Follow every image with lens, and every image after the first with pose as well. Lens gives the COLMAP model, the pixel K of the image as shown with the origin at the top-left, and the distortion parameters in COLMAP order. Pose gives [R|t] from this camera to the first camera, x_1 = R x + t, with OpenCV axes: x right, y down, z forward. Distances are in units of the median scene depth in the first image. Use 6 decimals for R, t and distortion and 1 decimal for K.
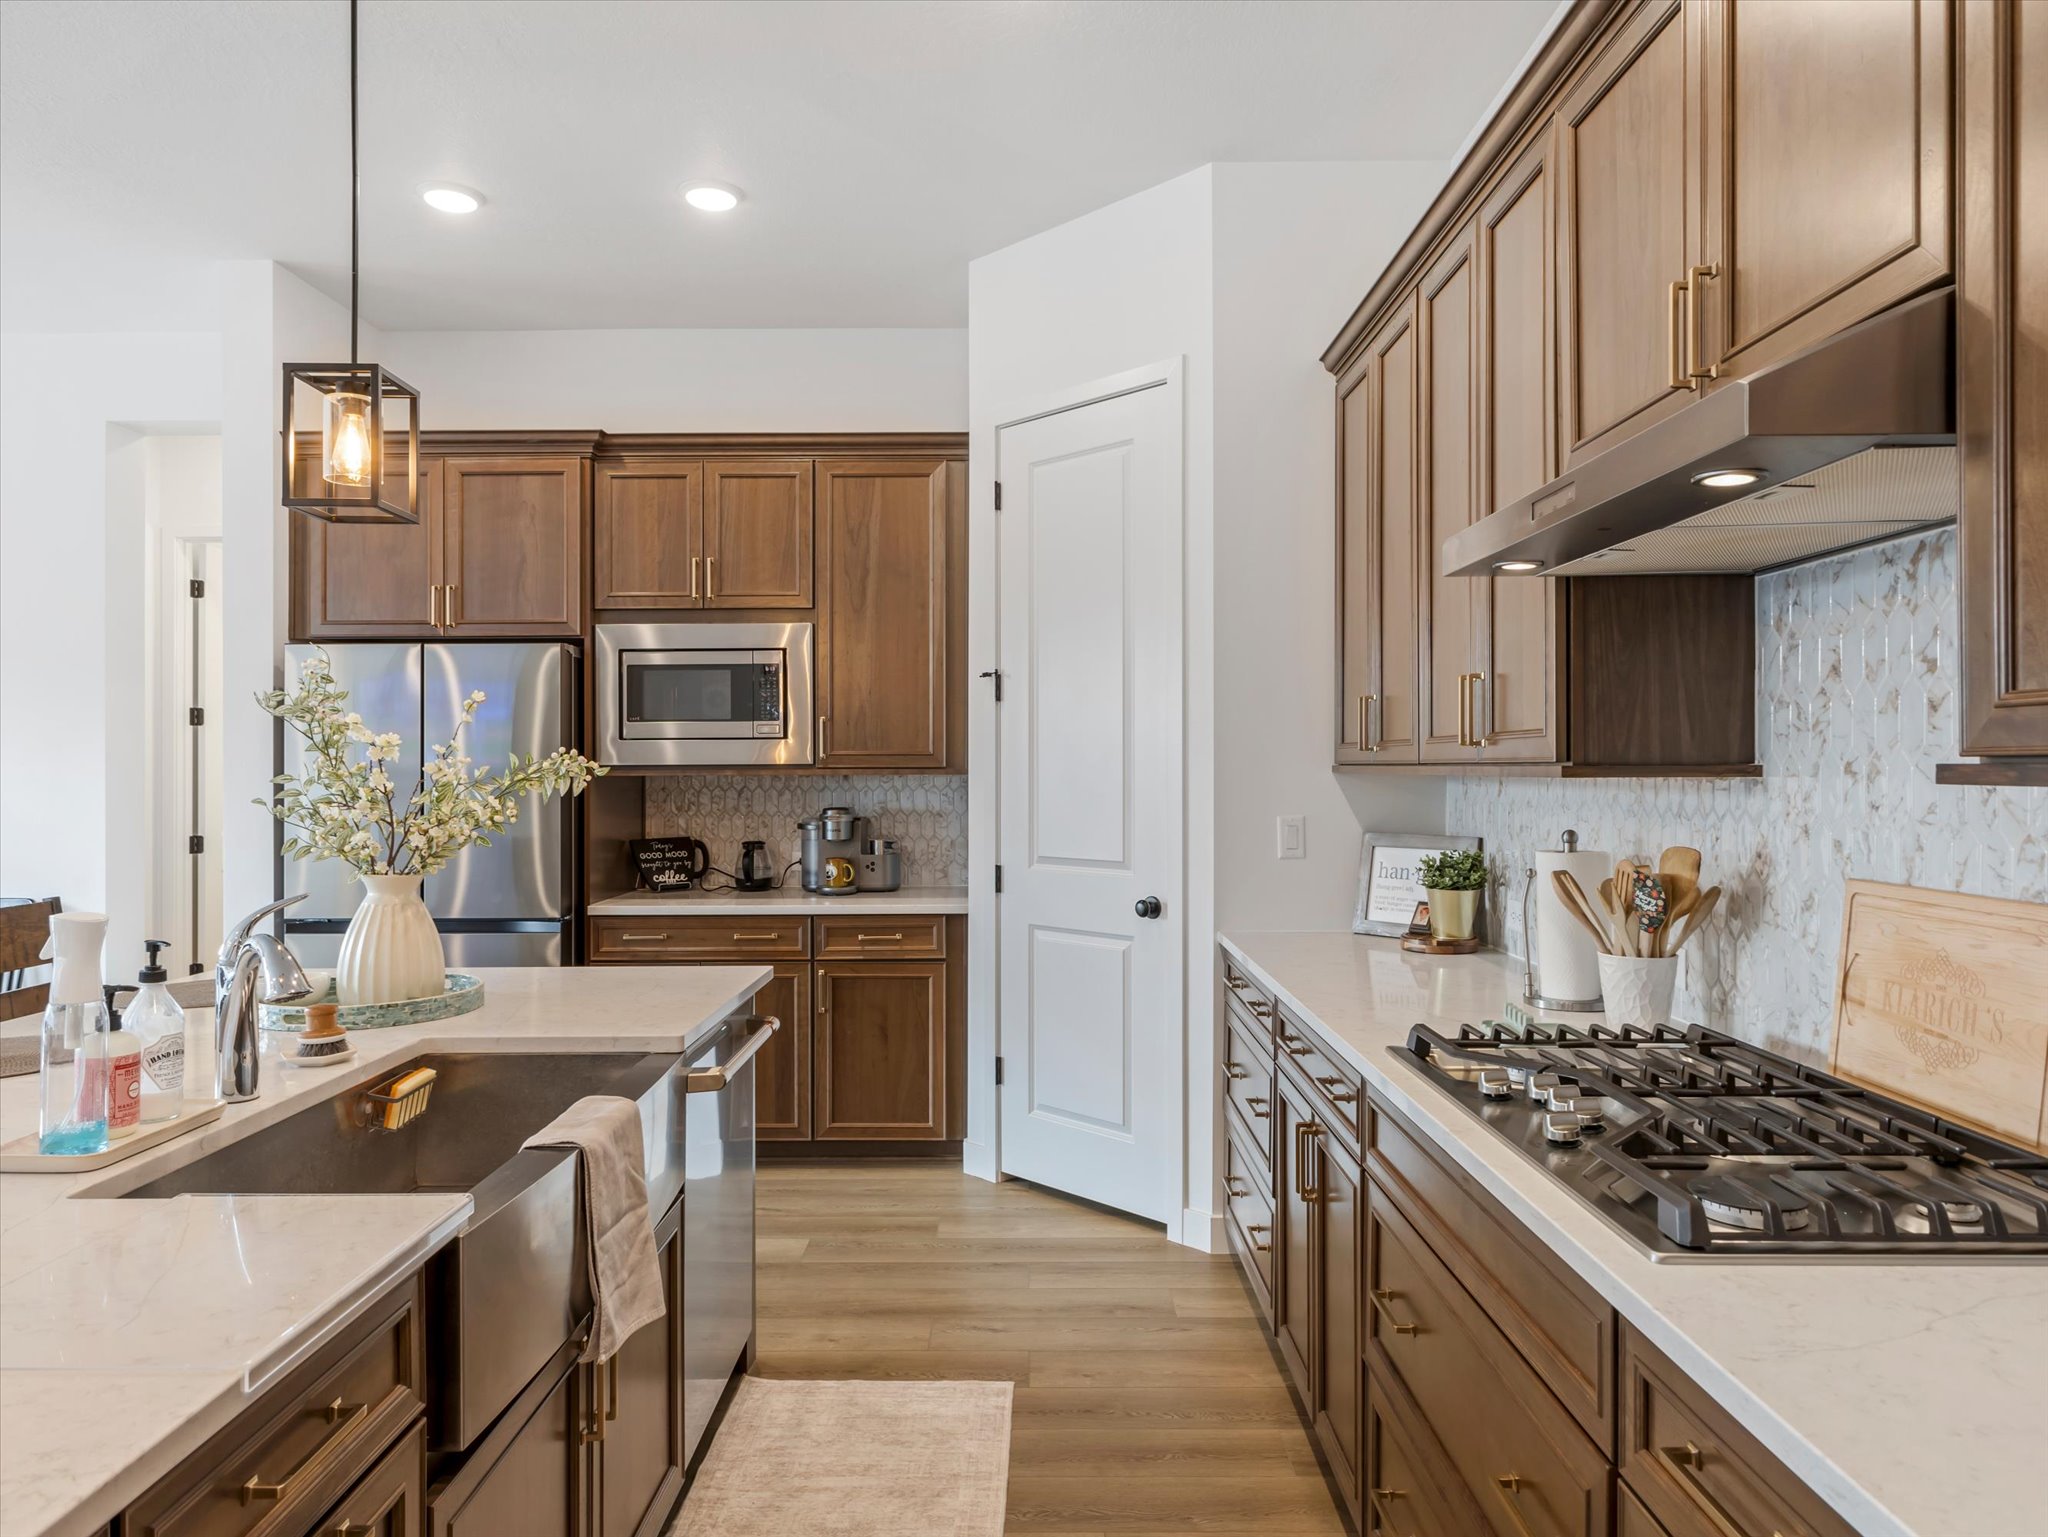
lens RADIAL K [[1309.6, 0, 1024.0], [0, 1309.6, 768.5], [0, 0, 1]] dist [-0.003734, -0.001062]
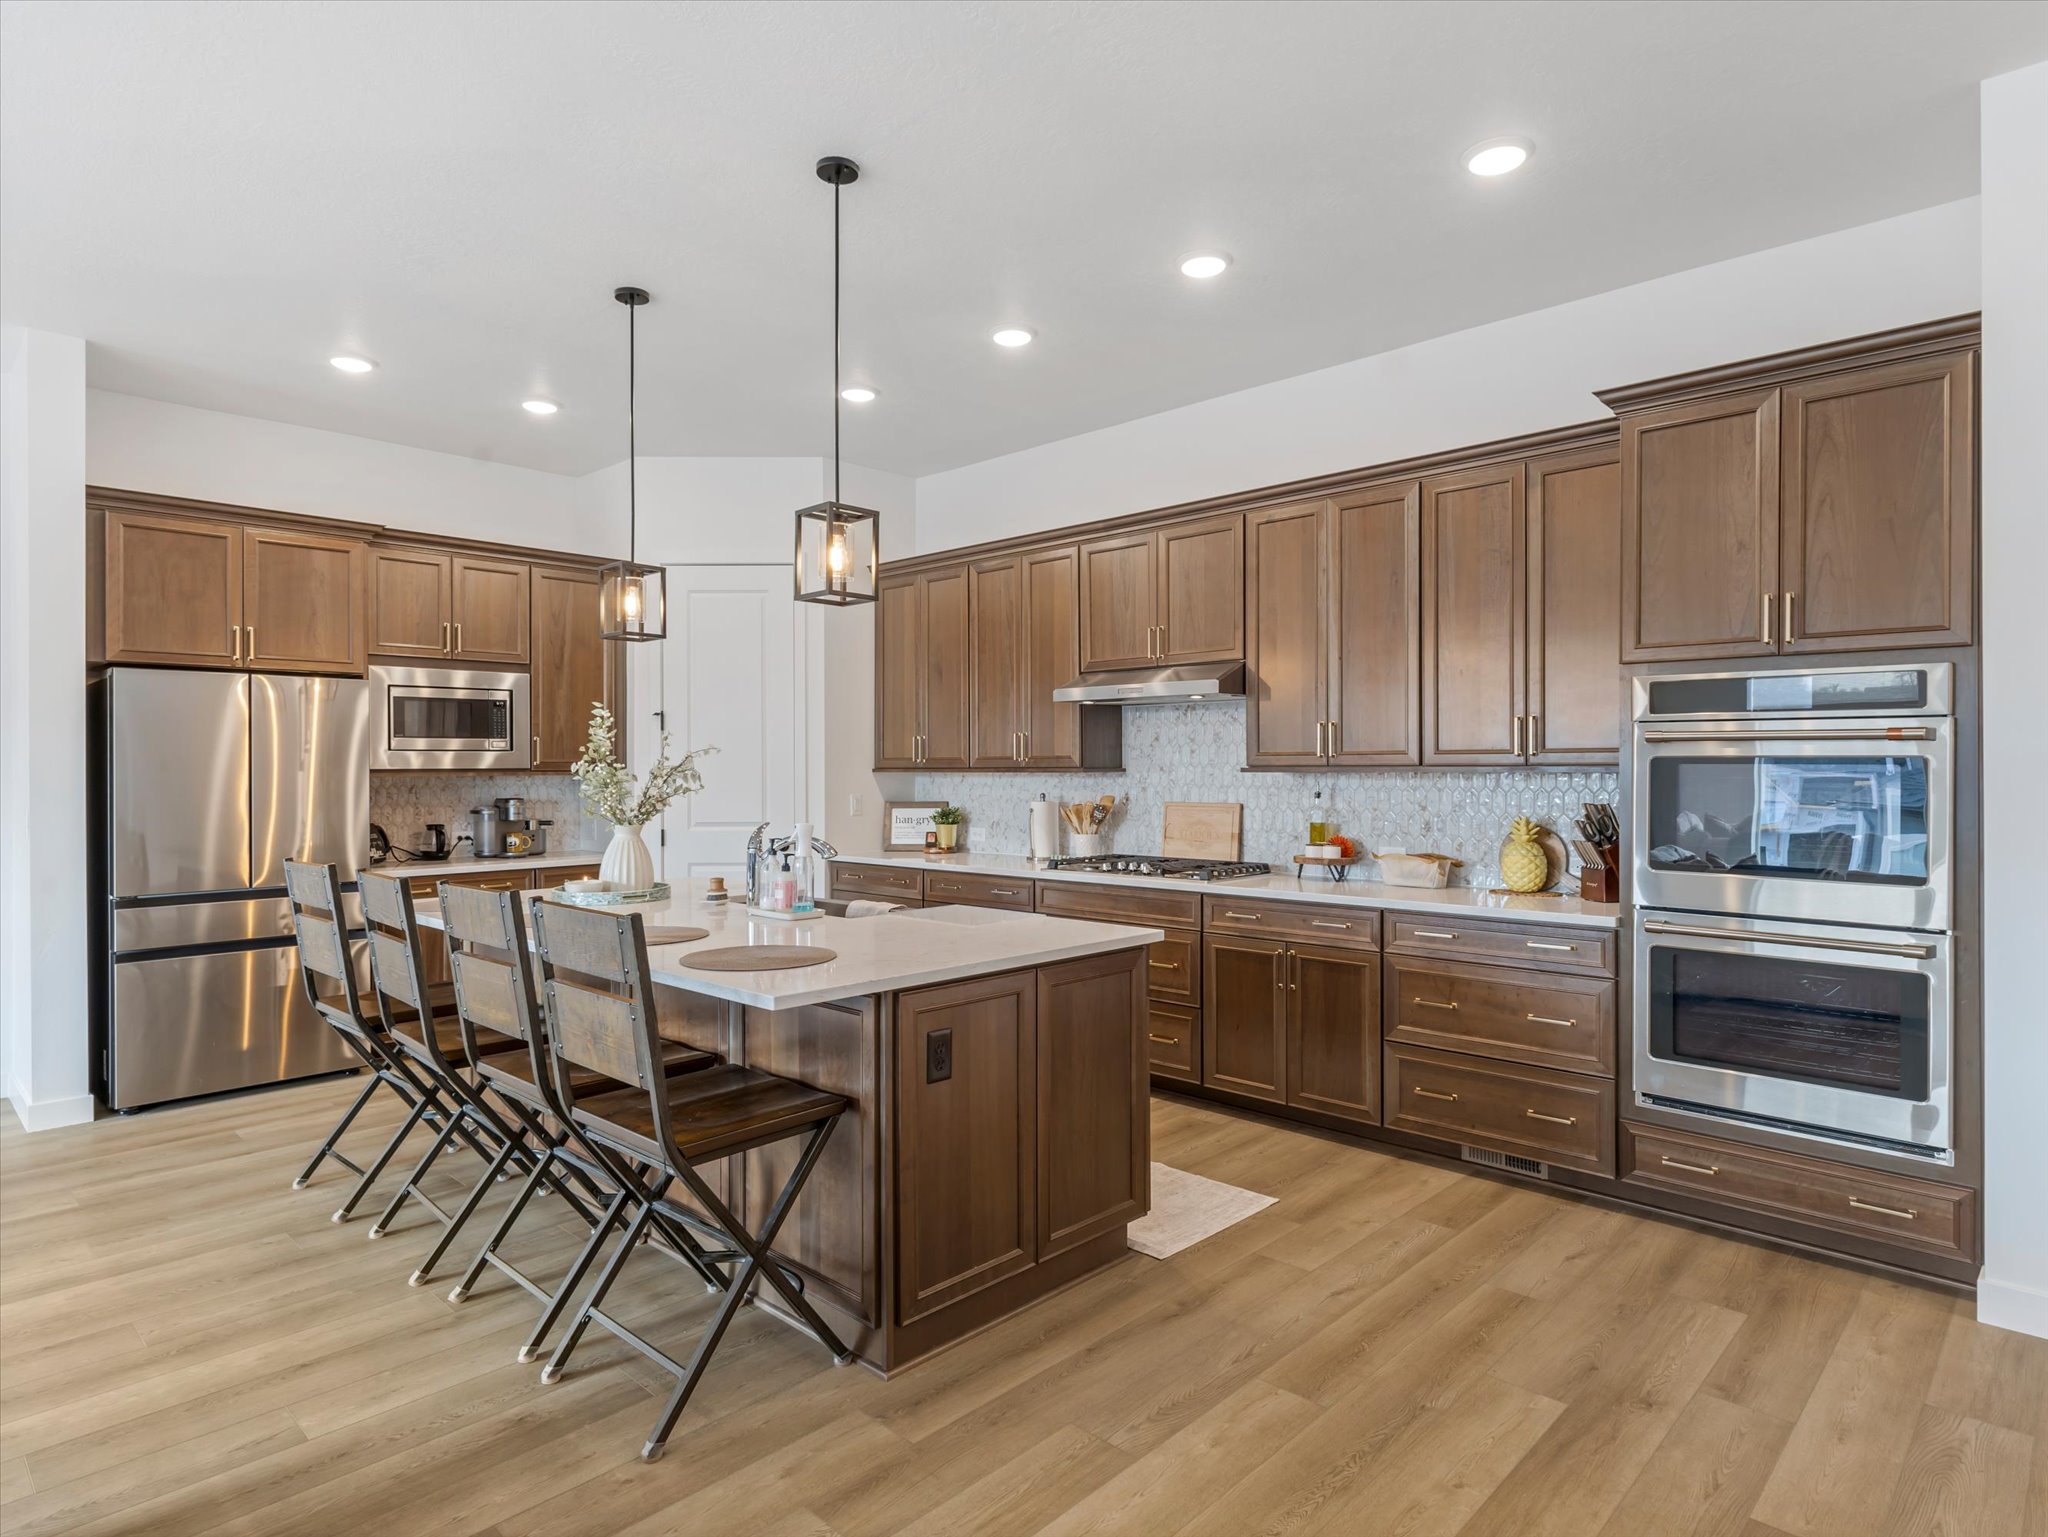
lens RADIAL K [[1143.9, 0, 1024.0], [0, 1143.9, 768.5], [0, 0, 1]] dist [0.001171, -0.000145]
pose [[0.687988, 0.001133, 0.725721, -0.751645], [0.002764, 0.999987, -0.004182, 0.004158], [-0.725717, 0.004883, 0.687976, -0.325618]]
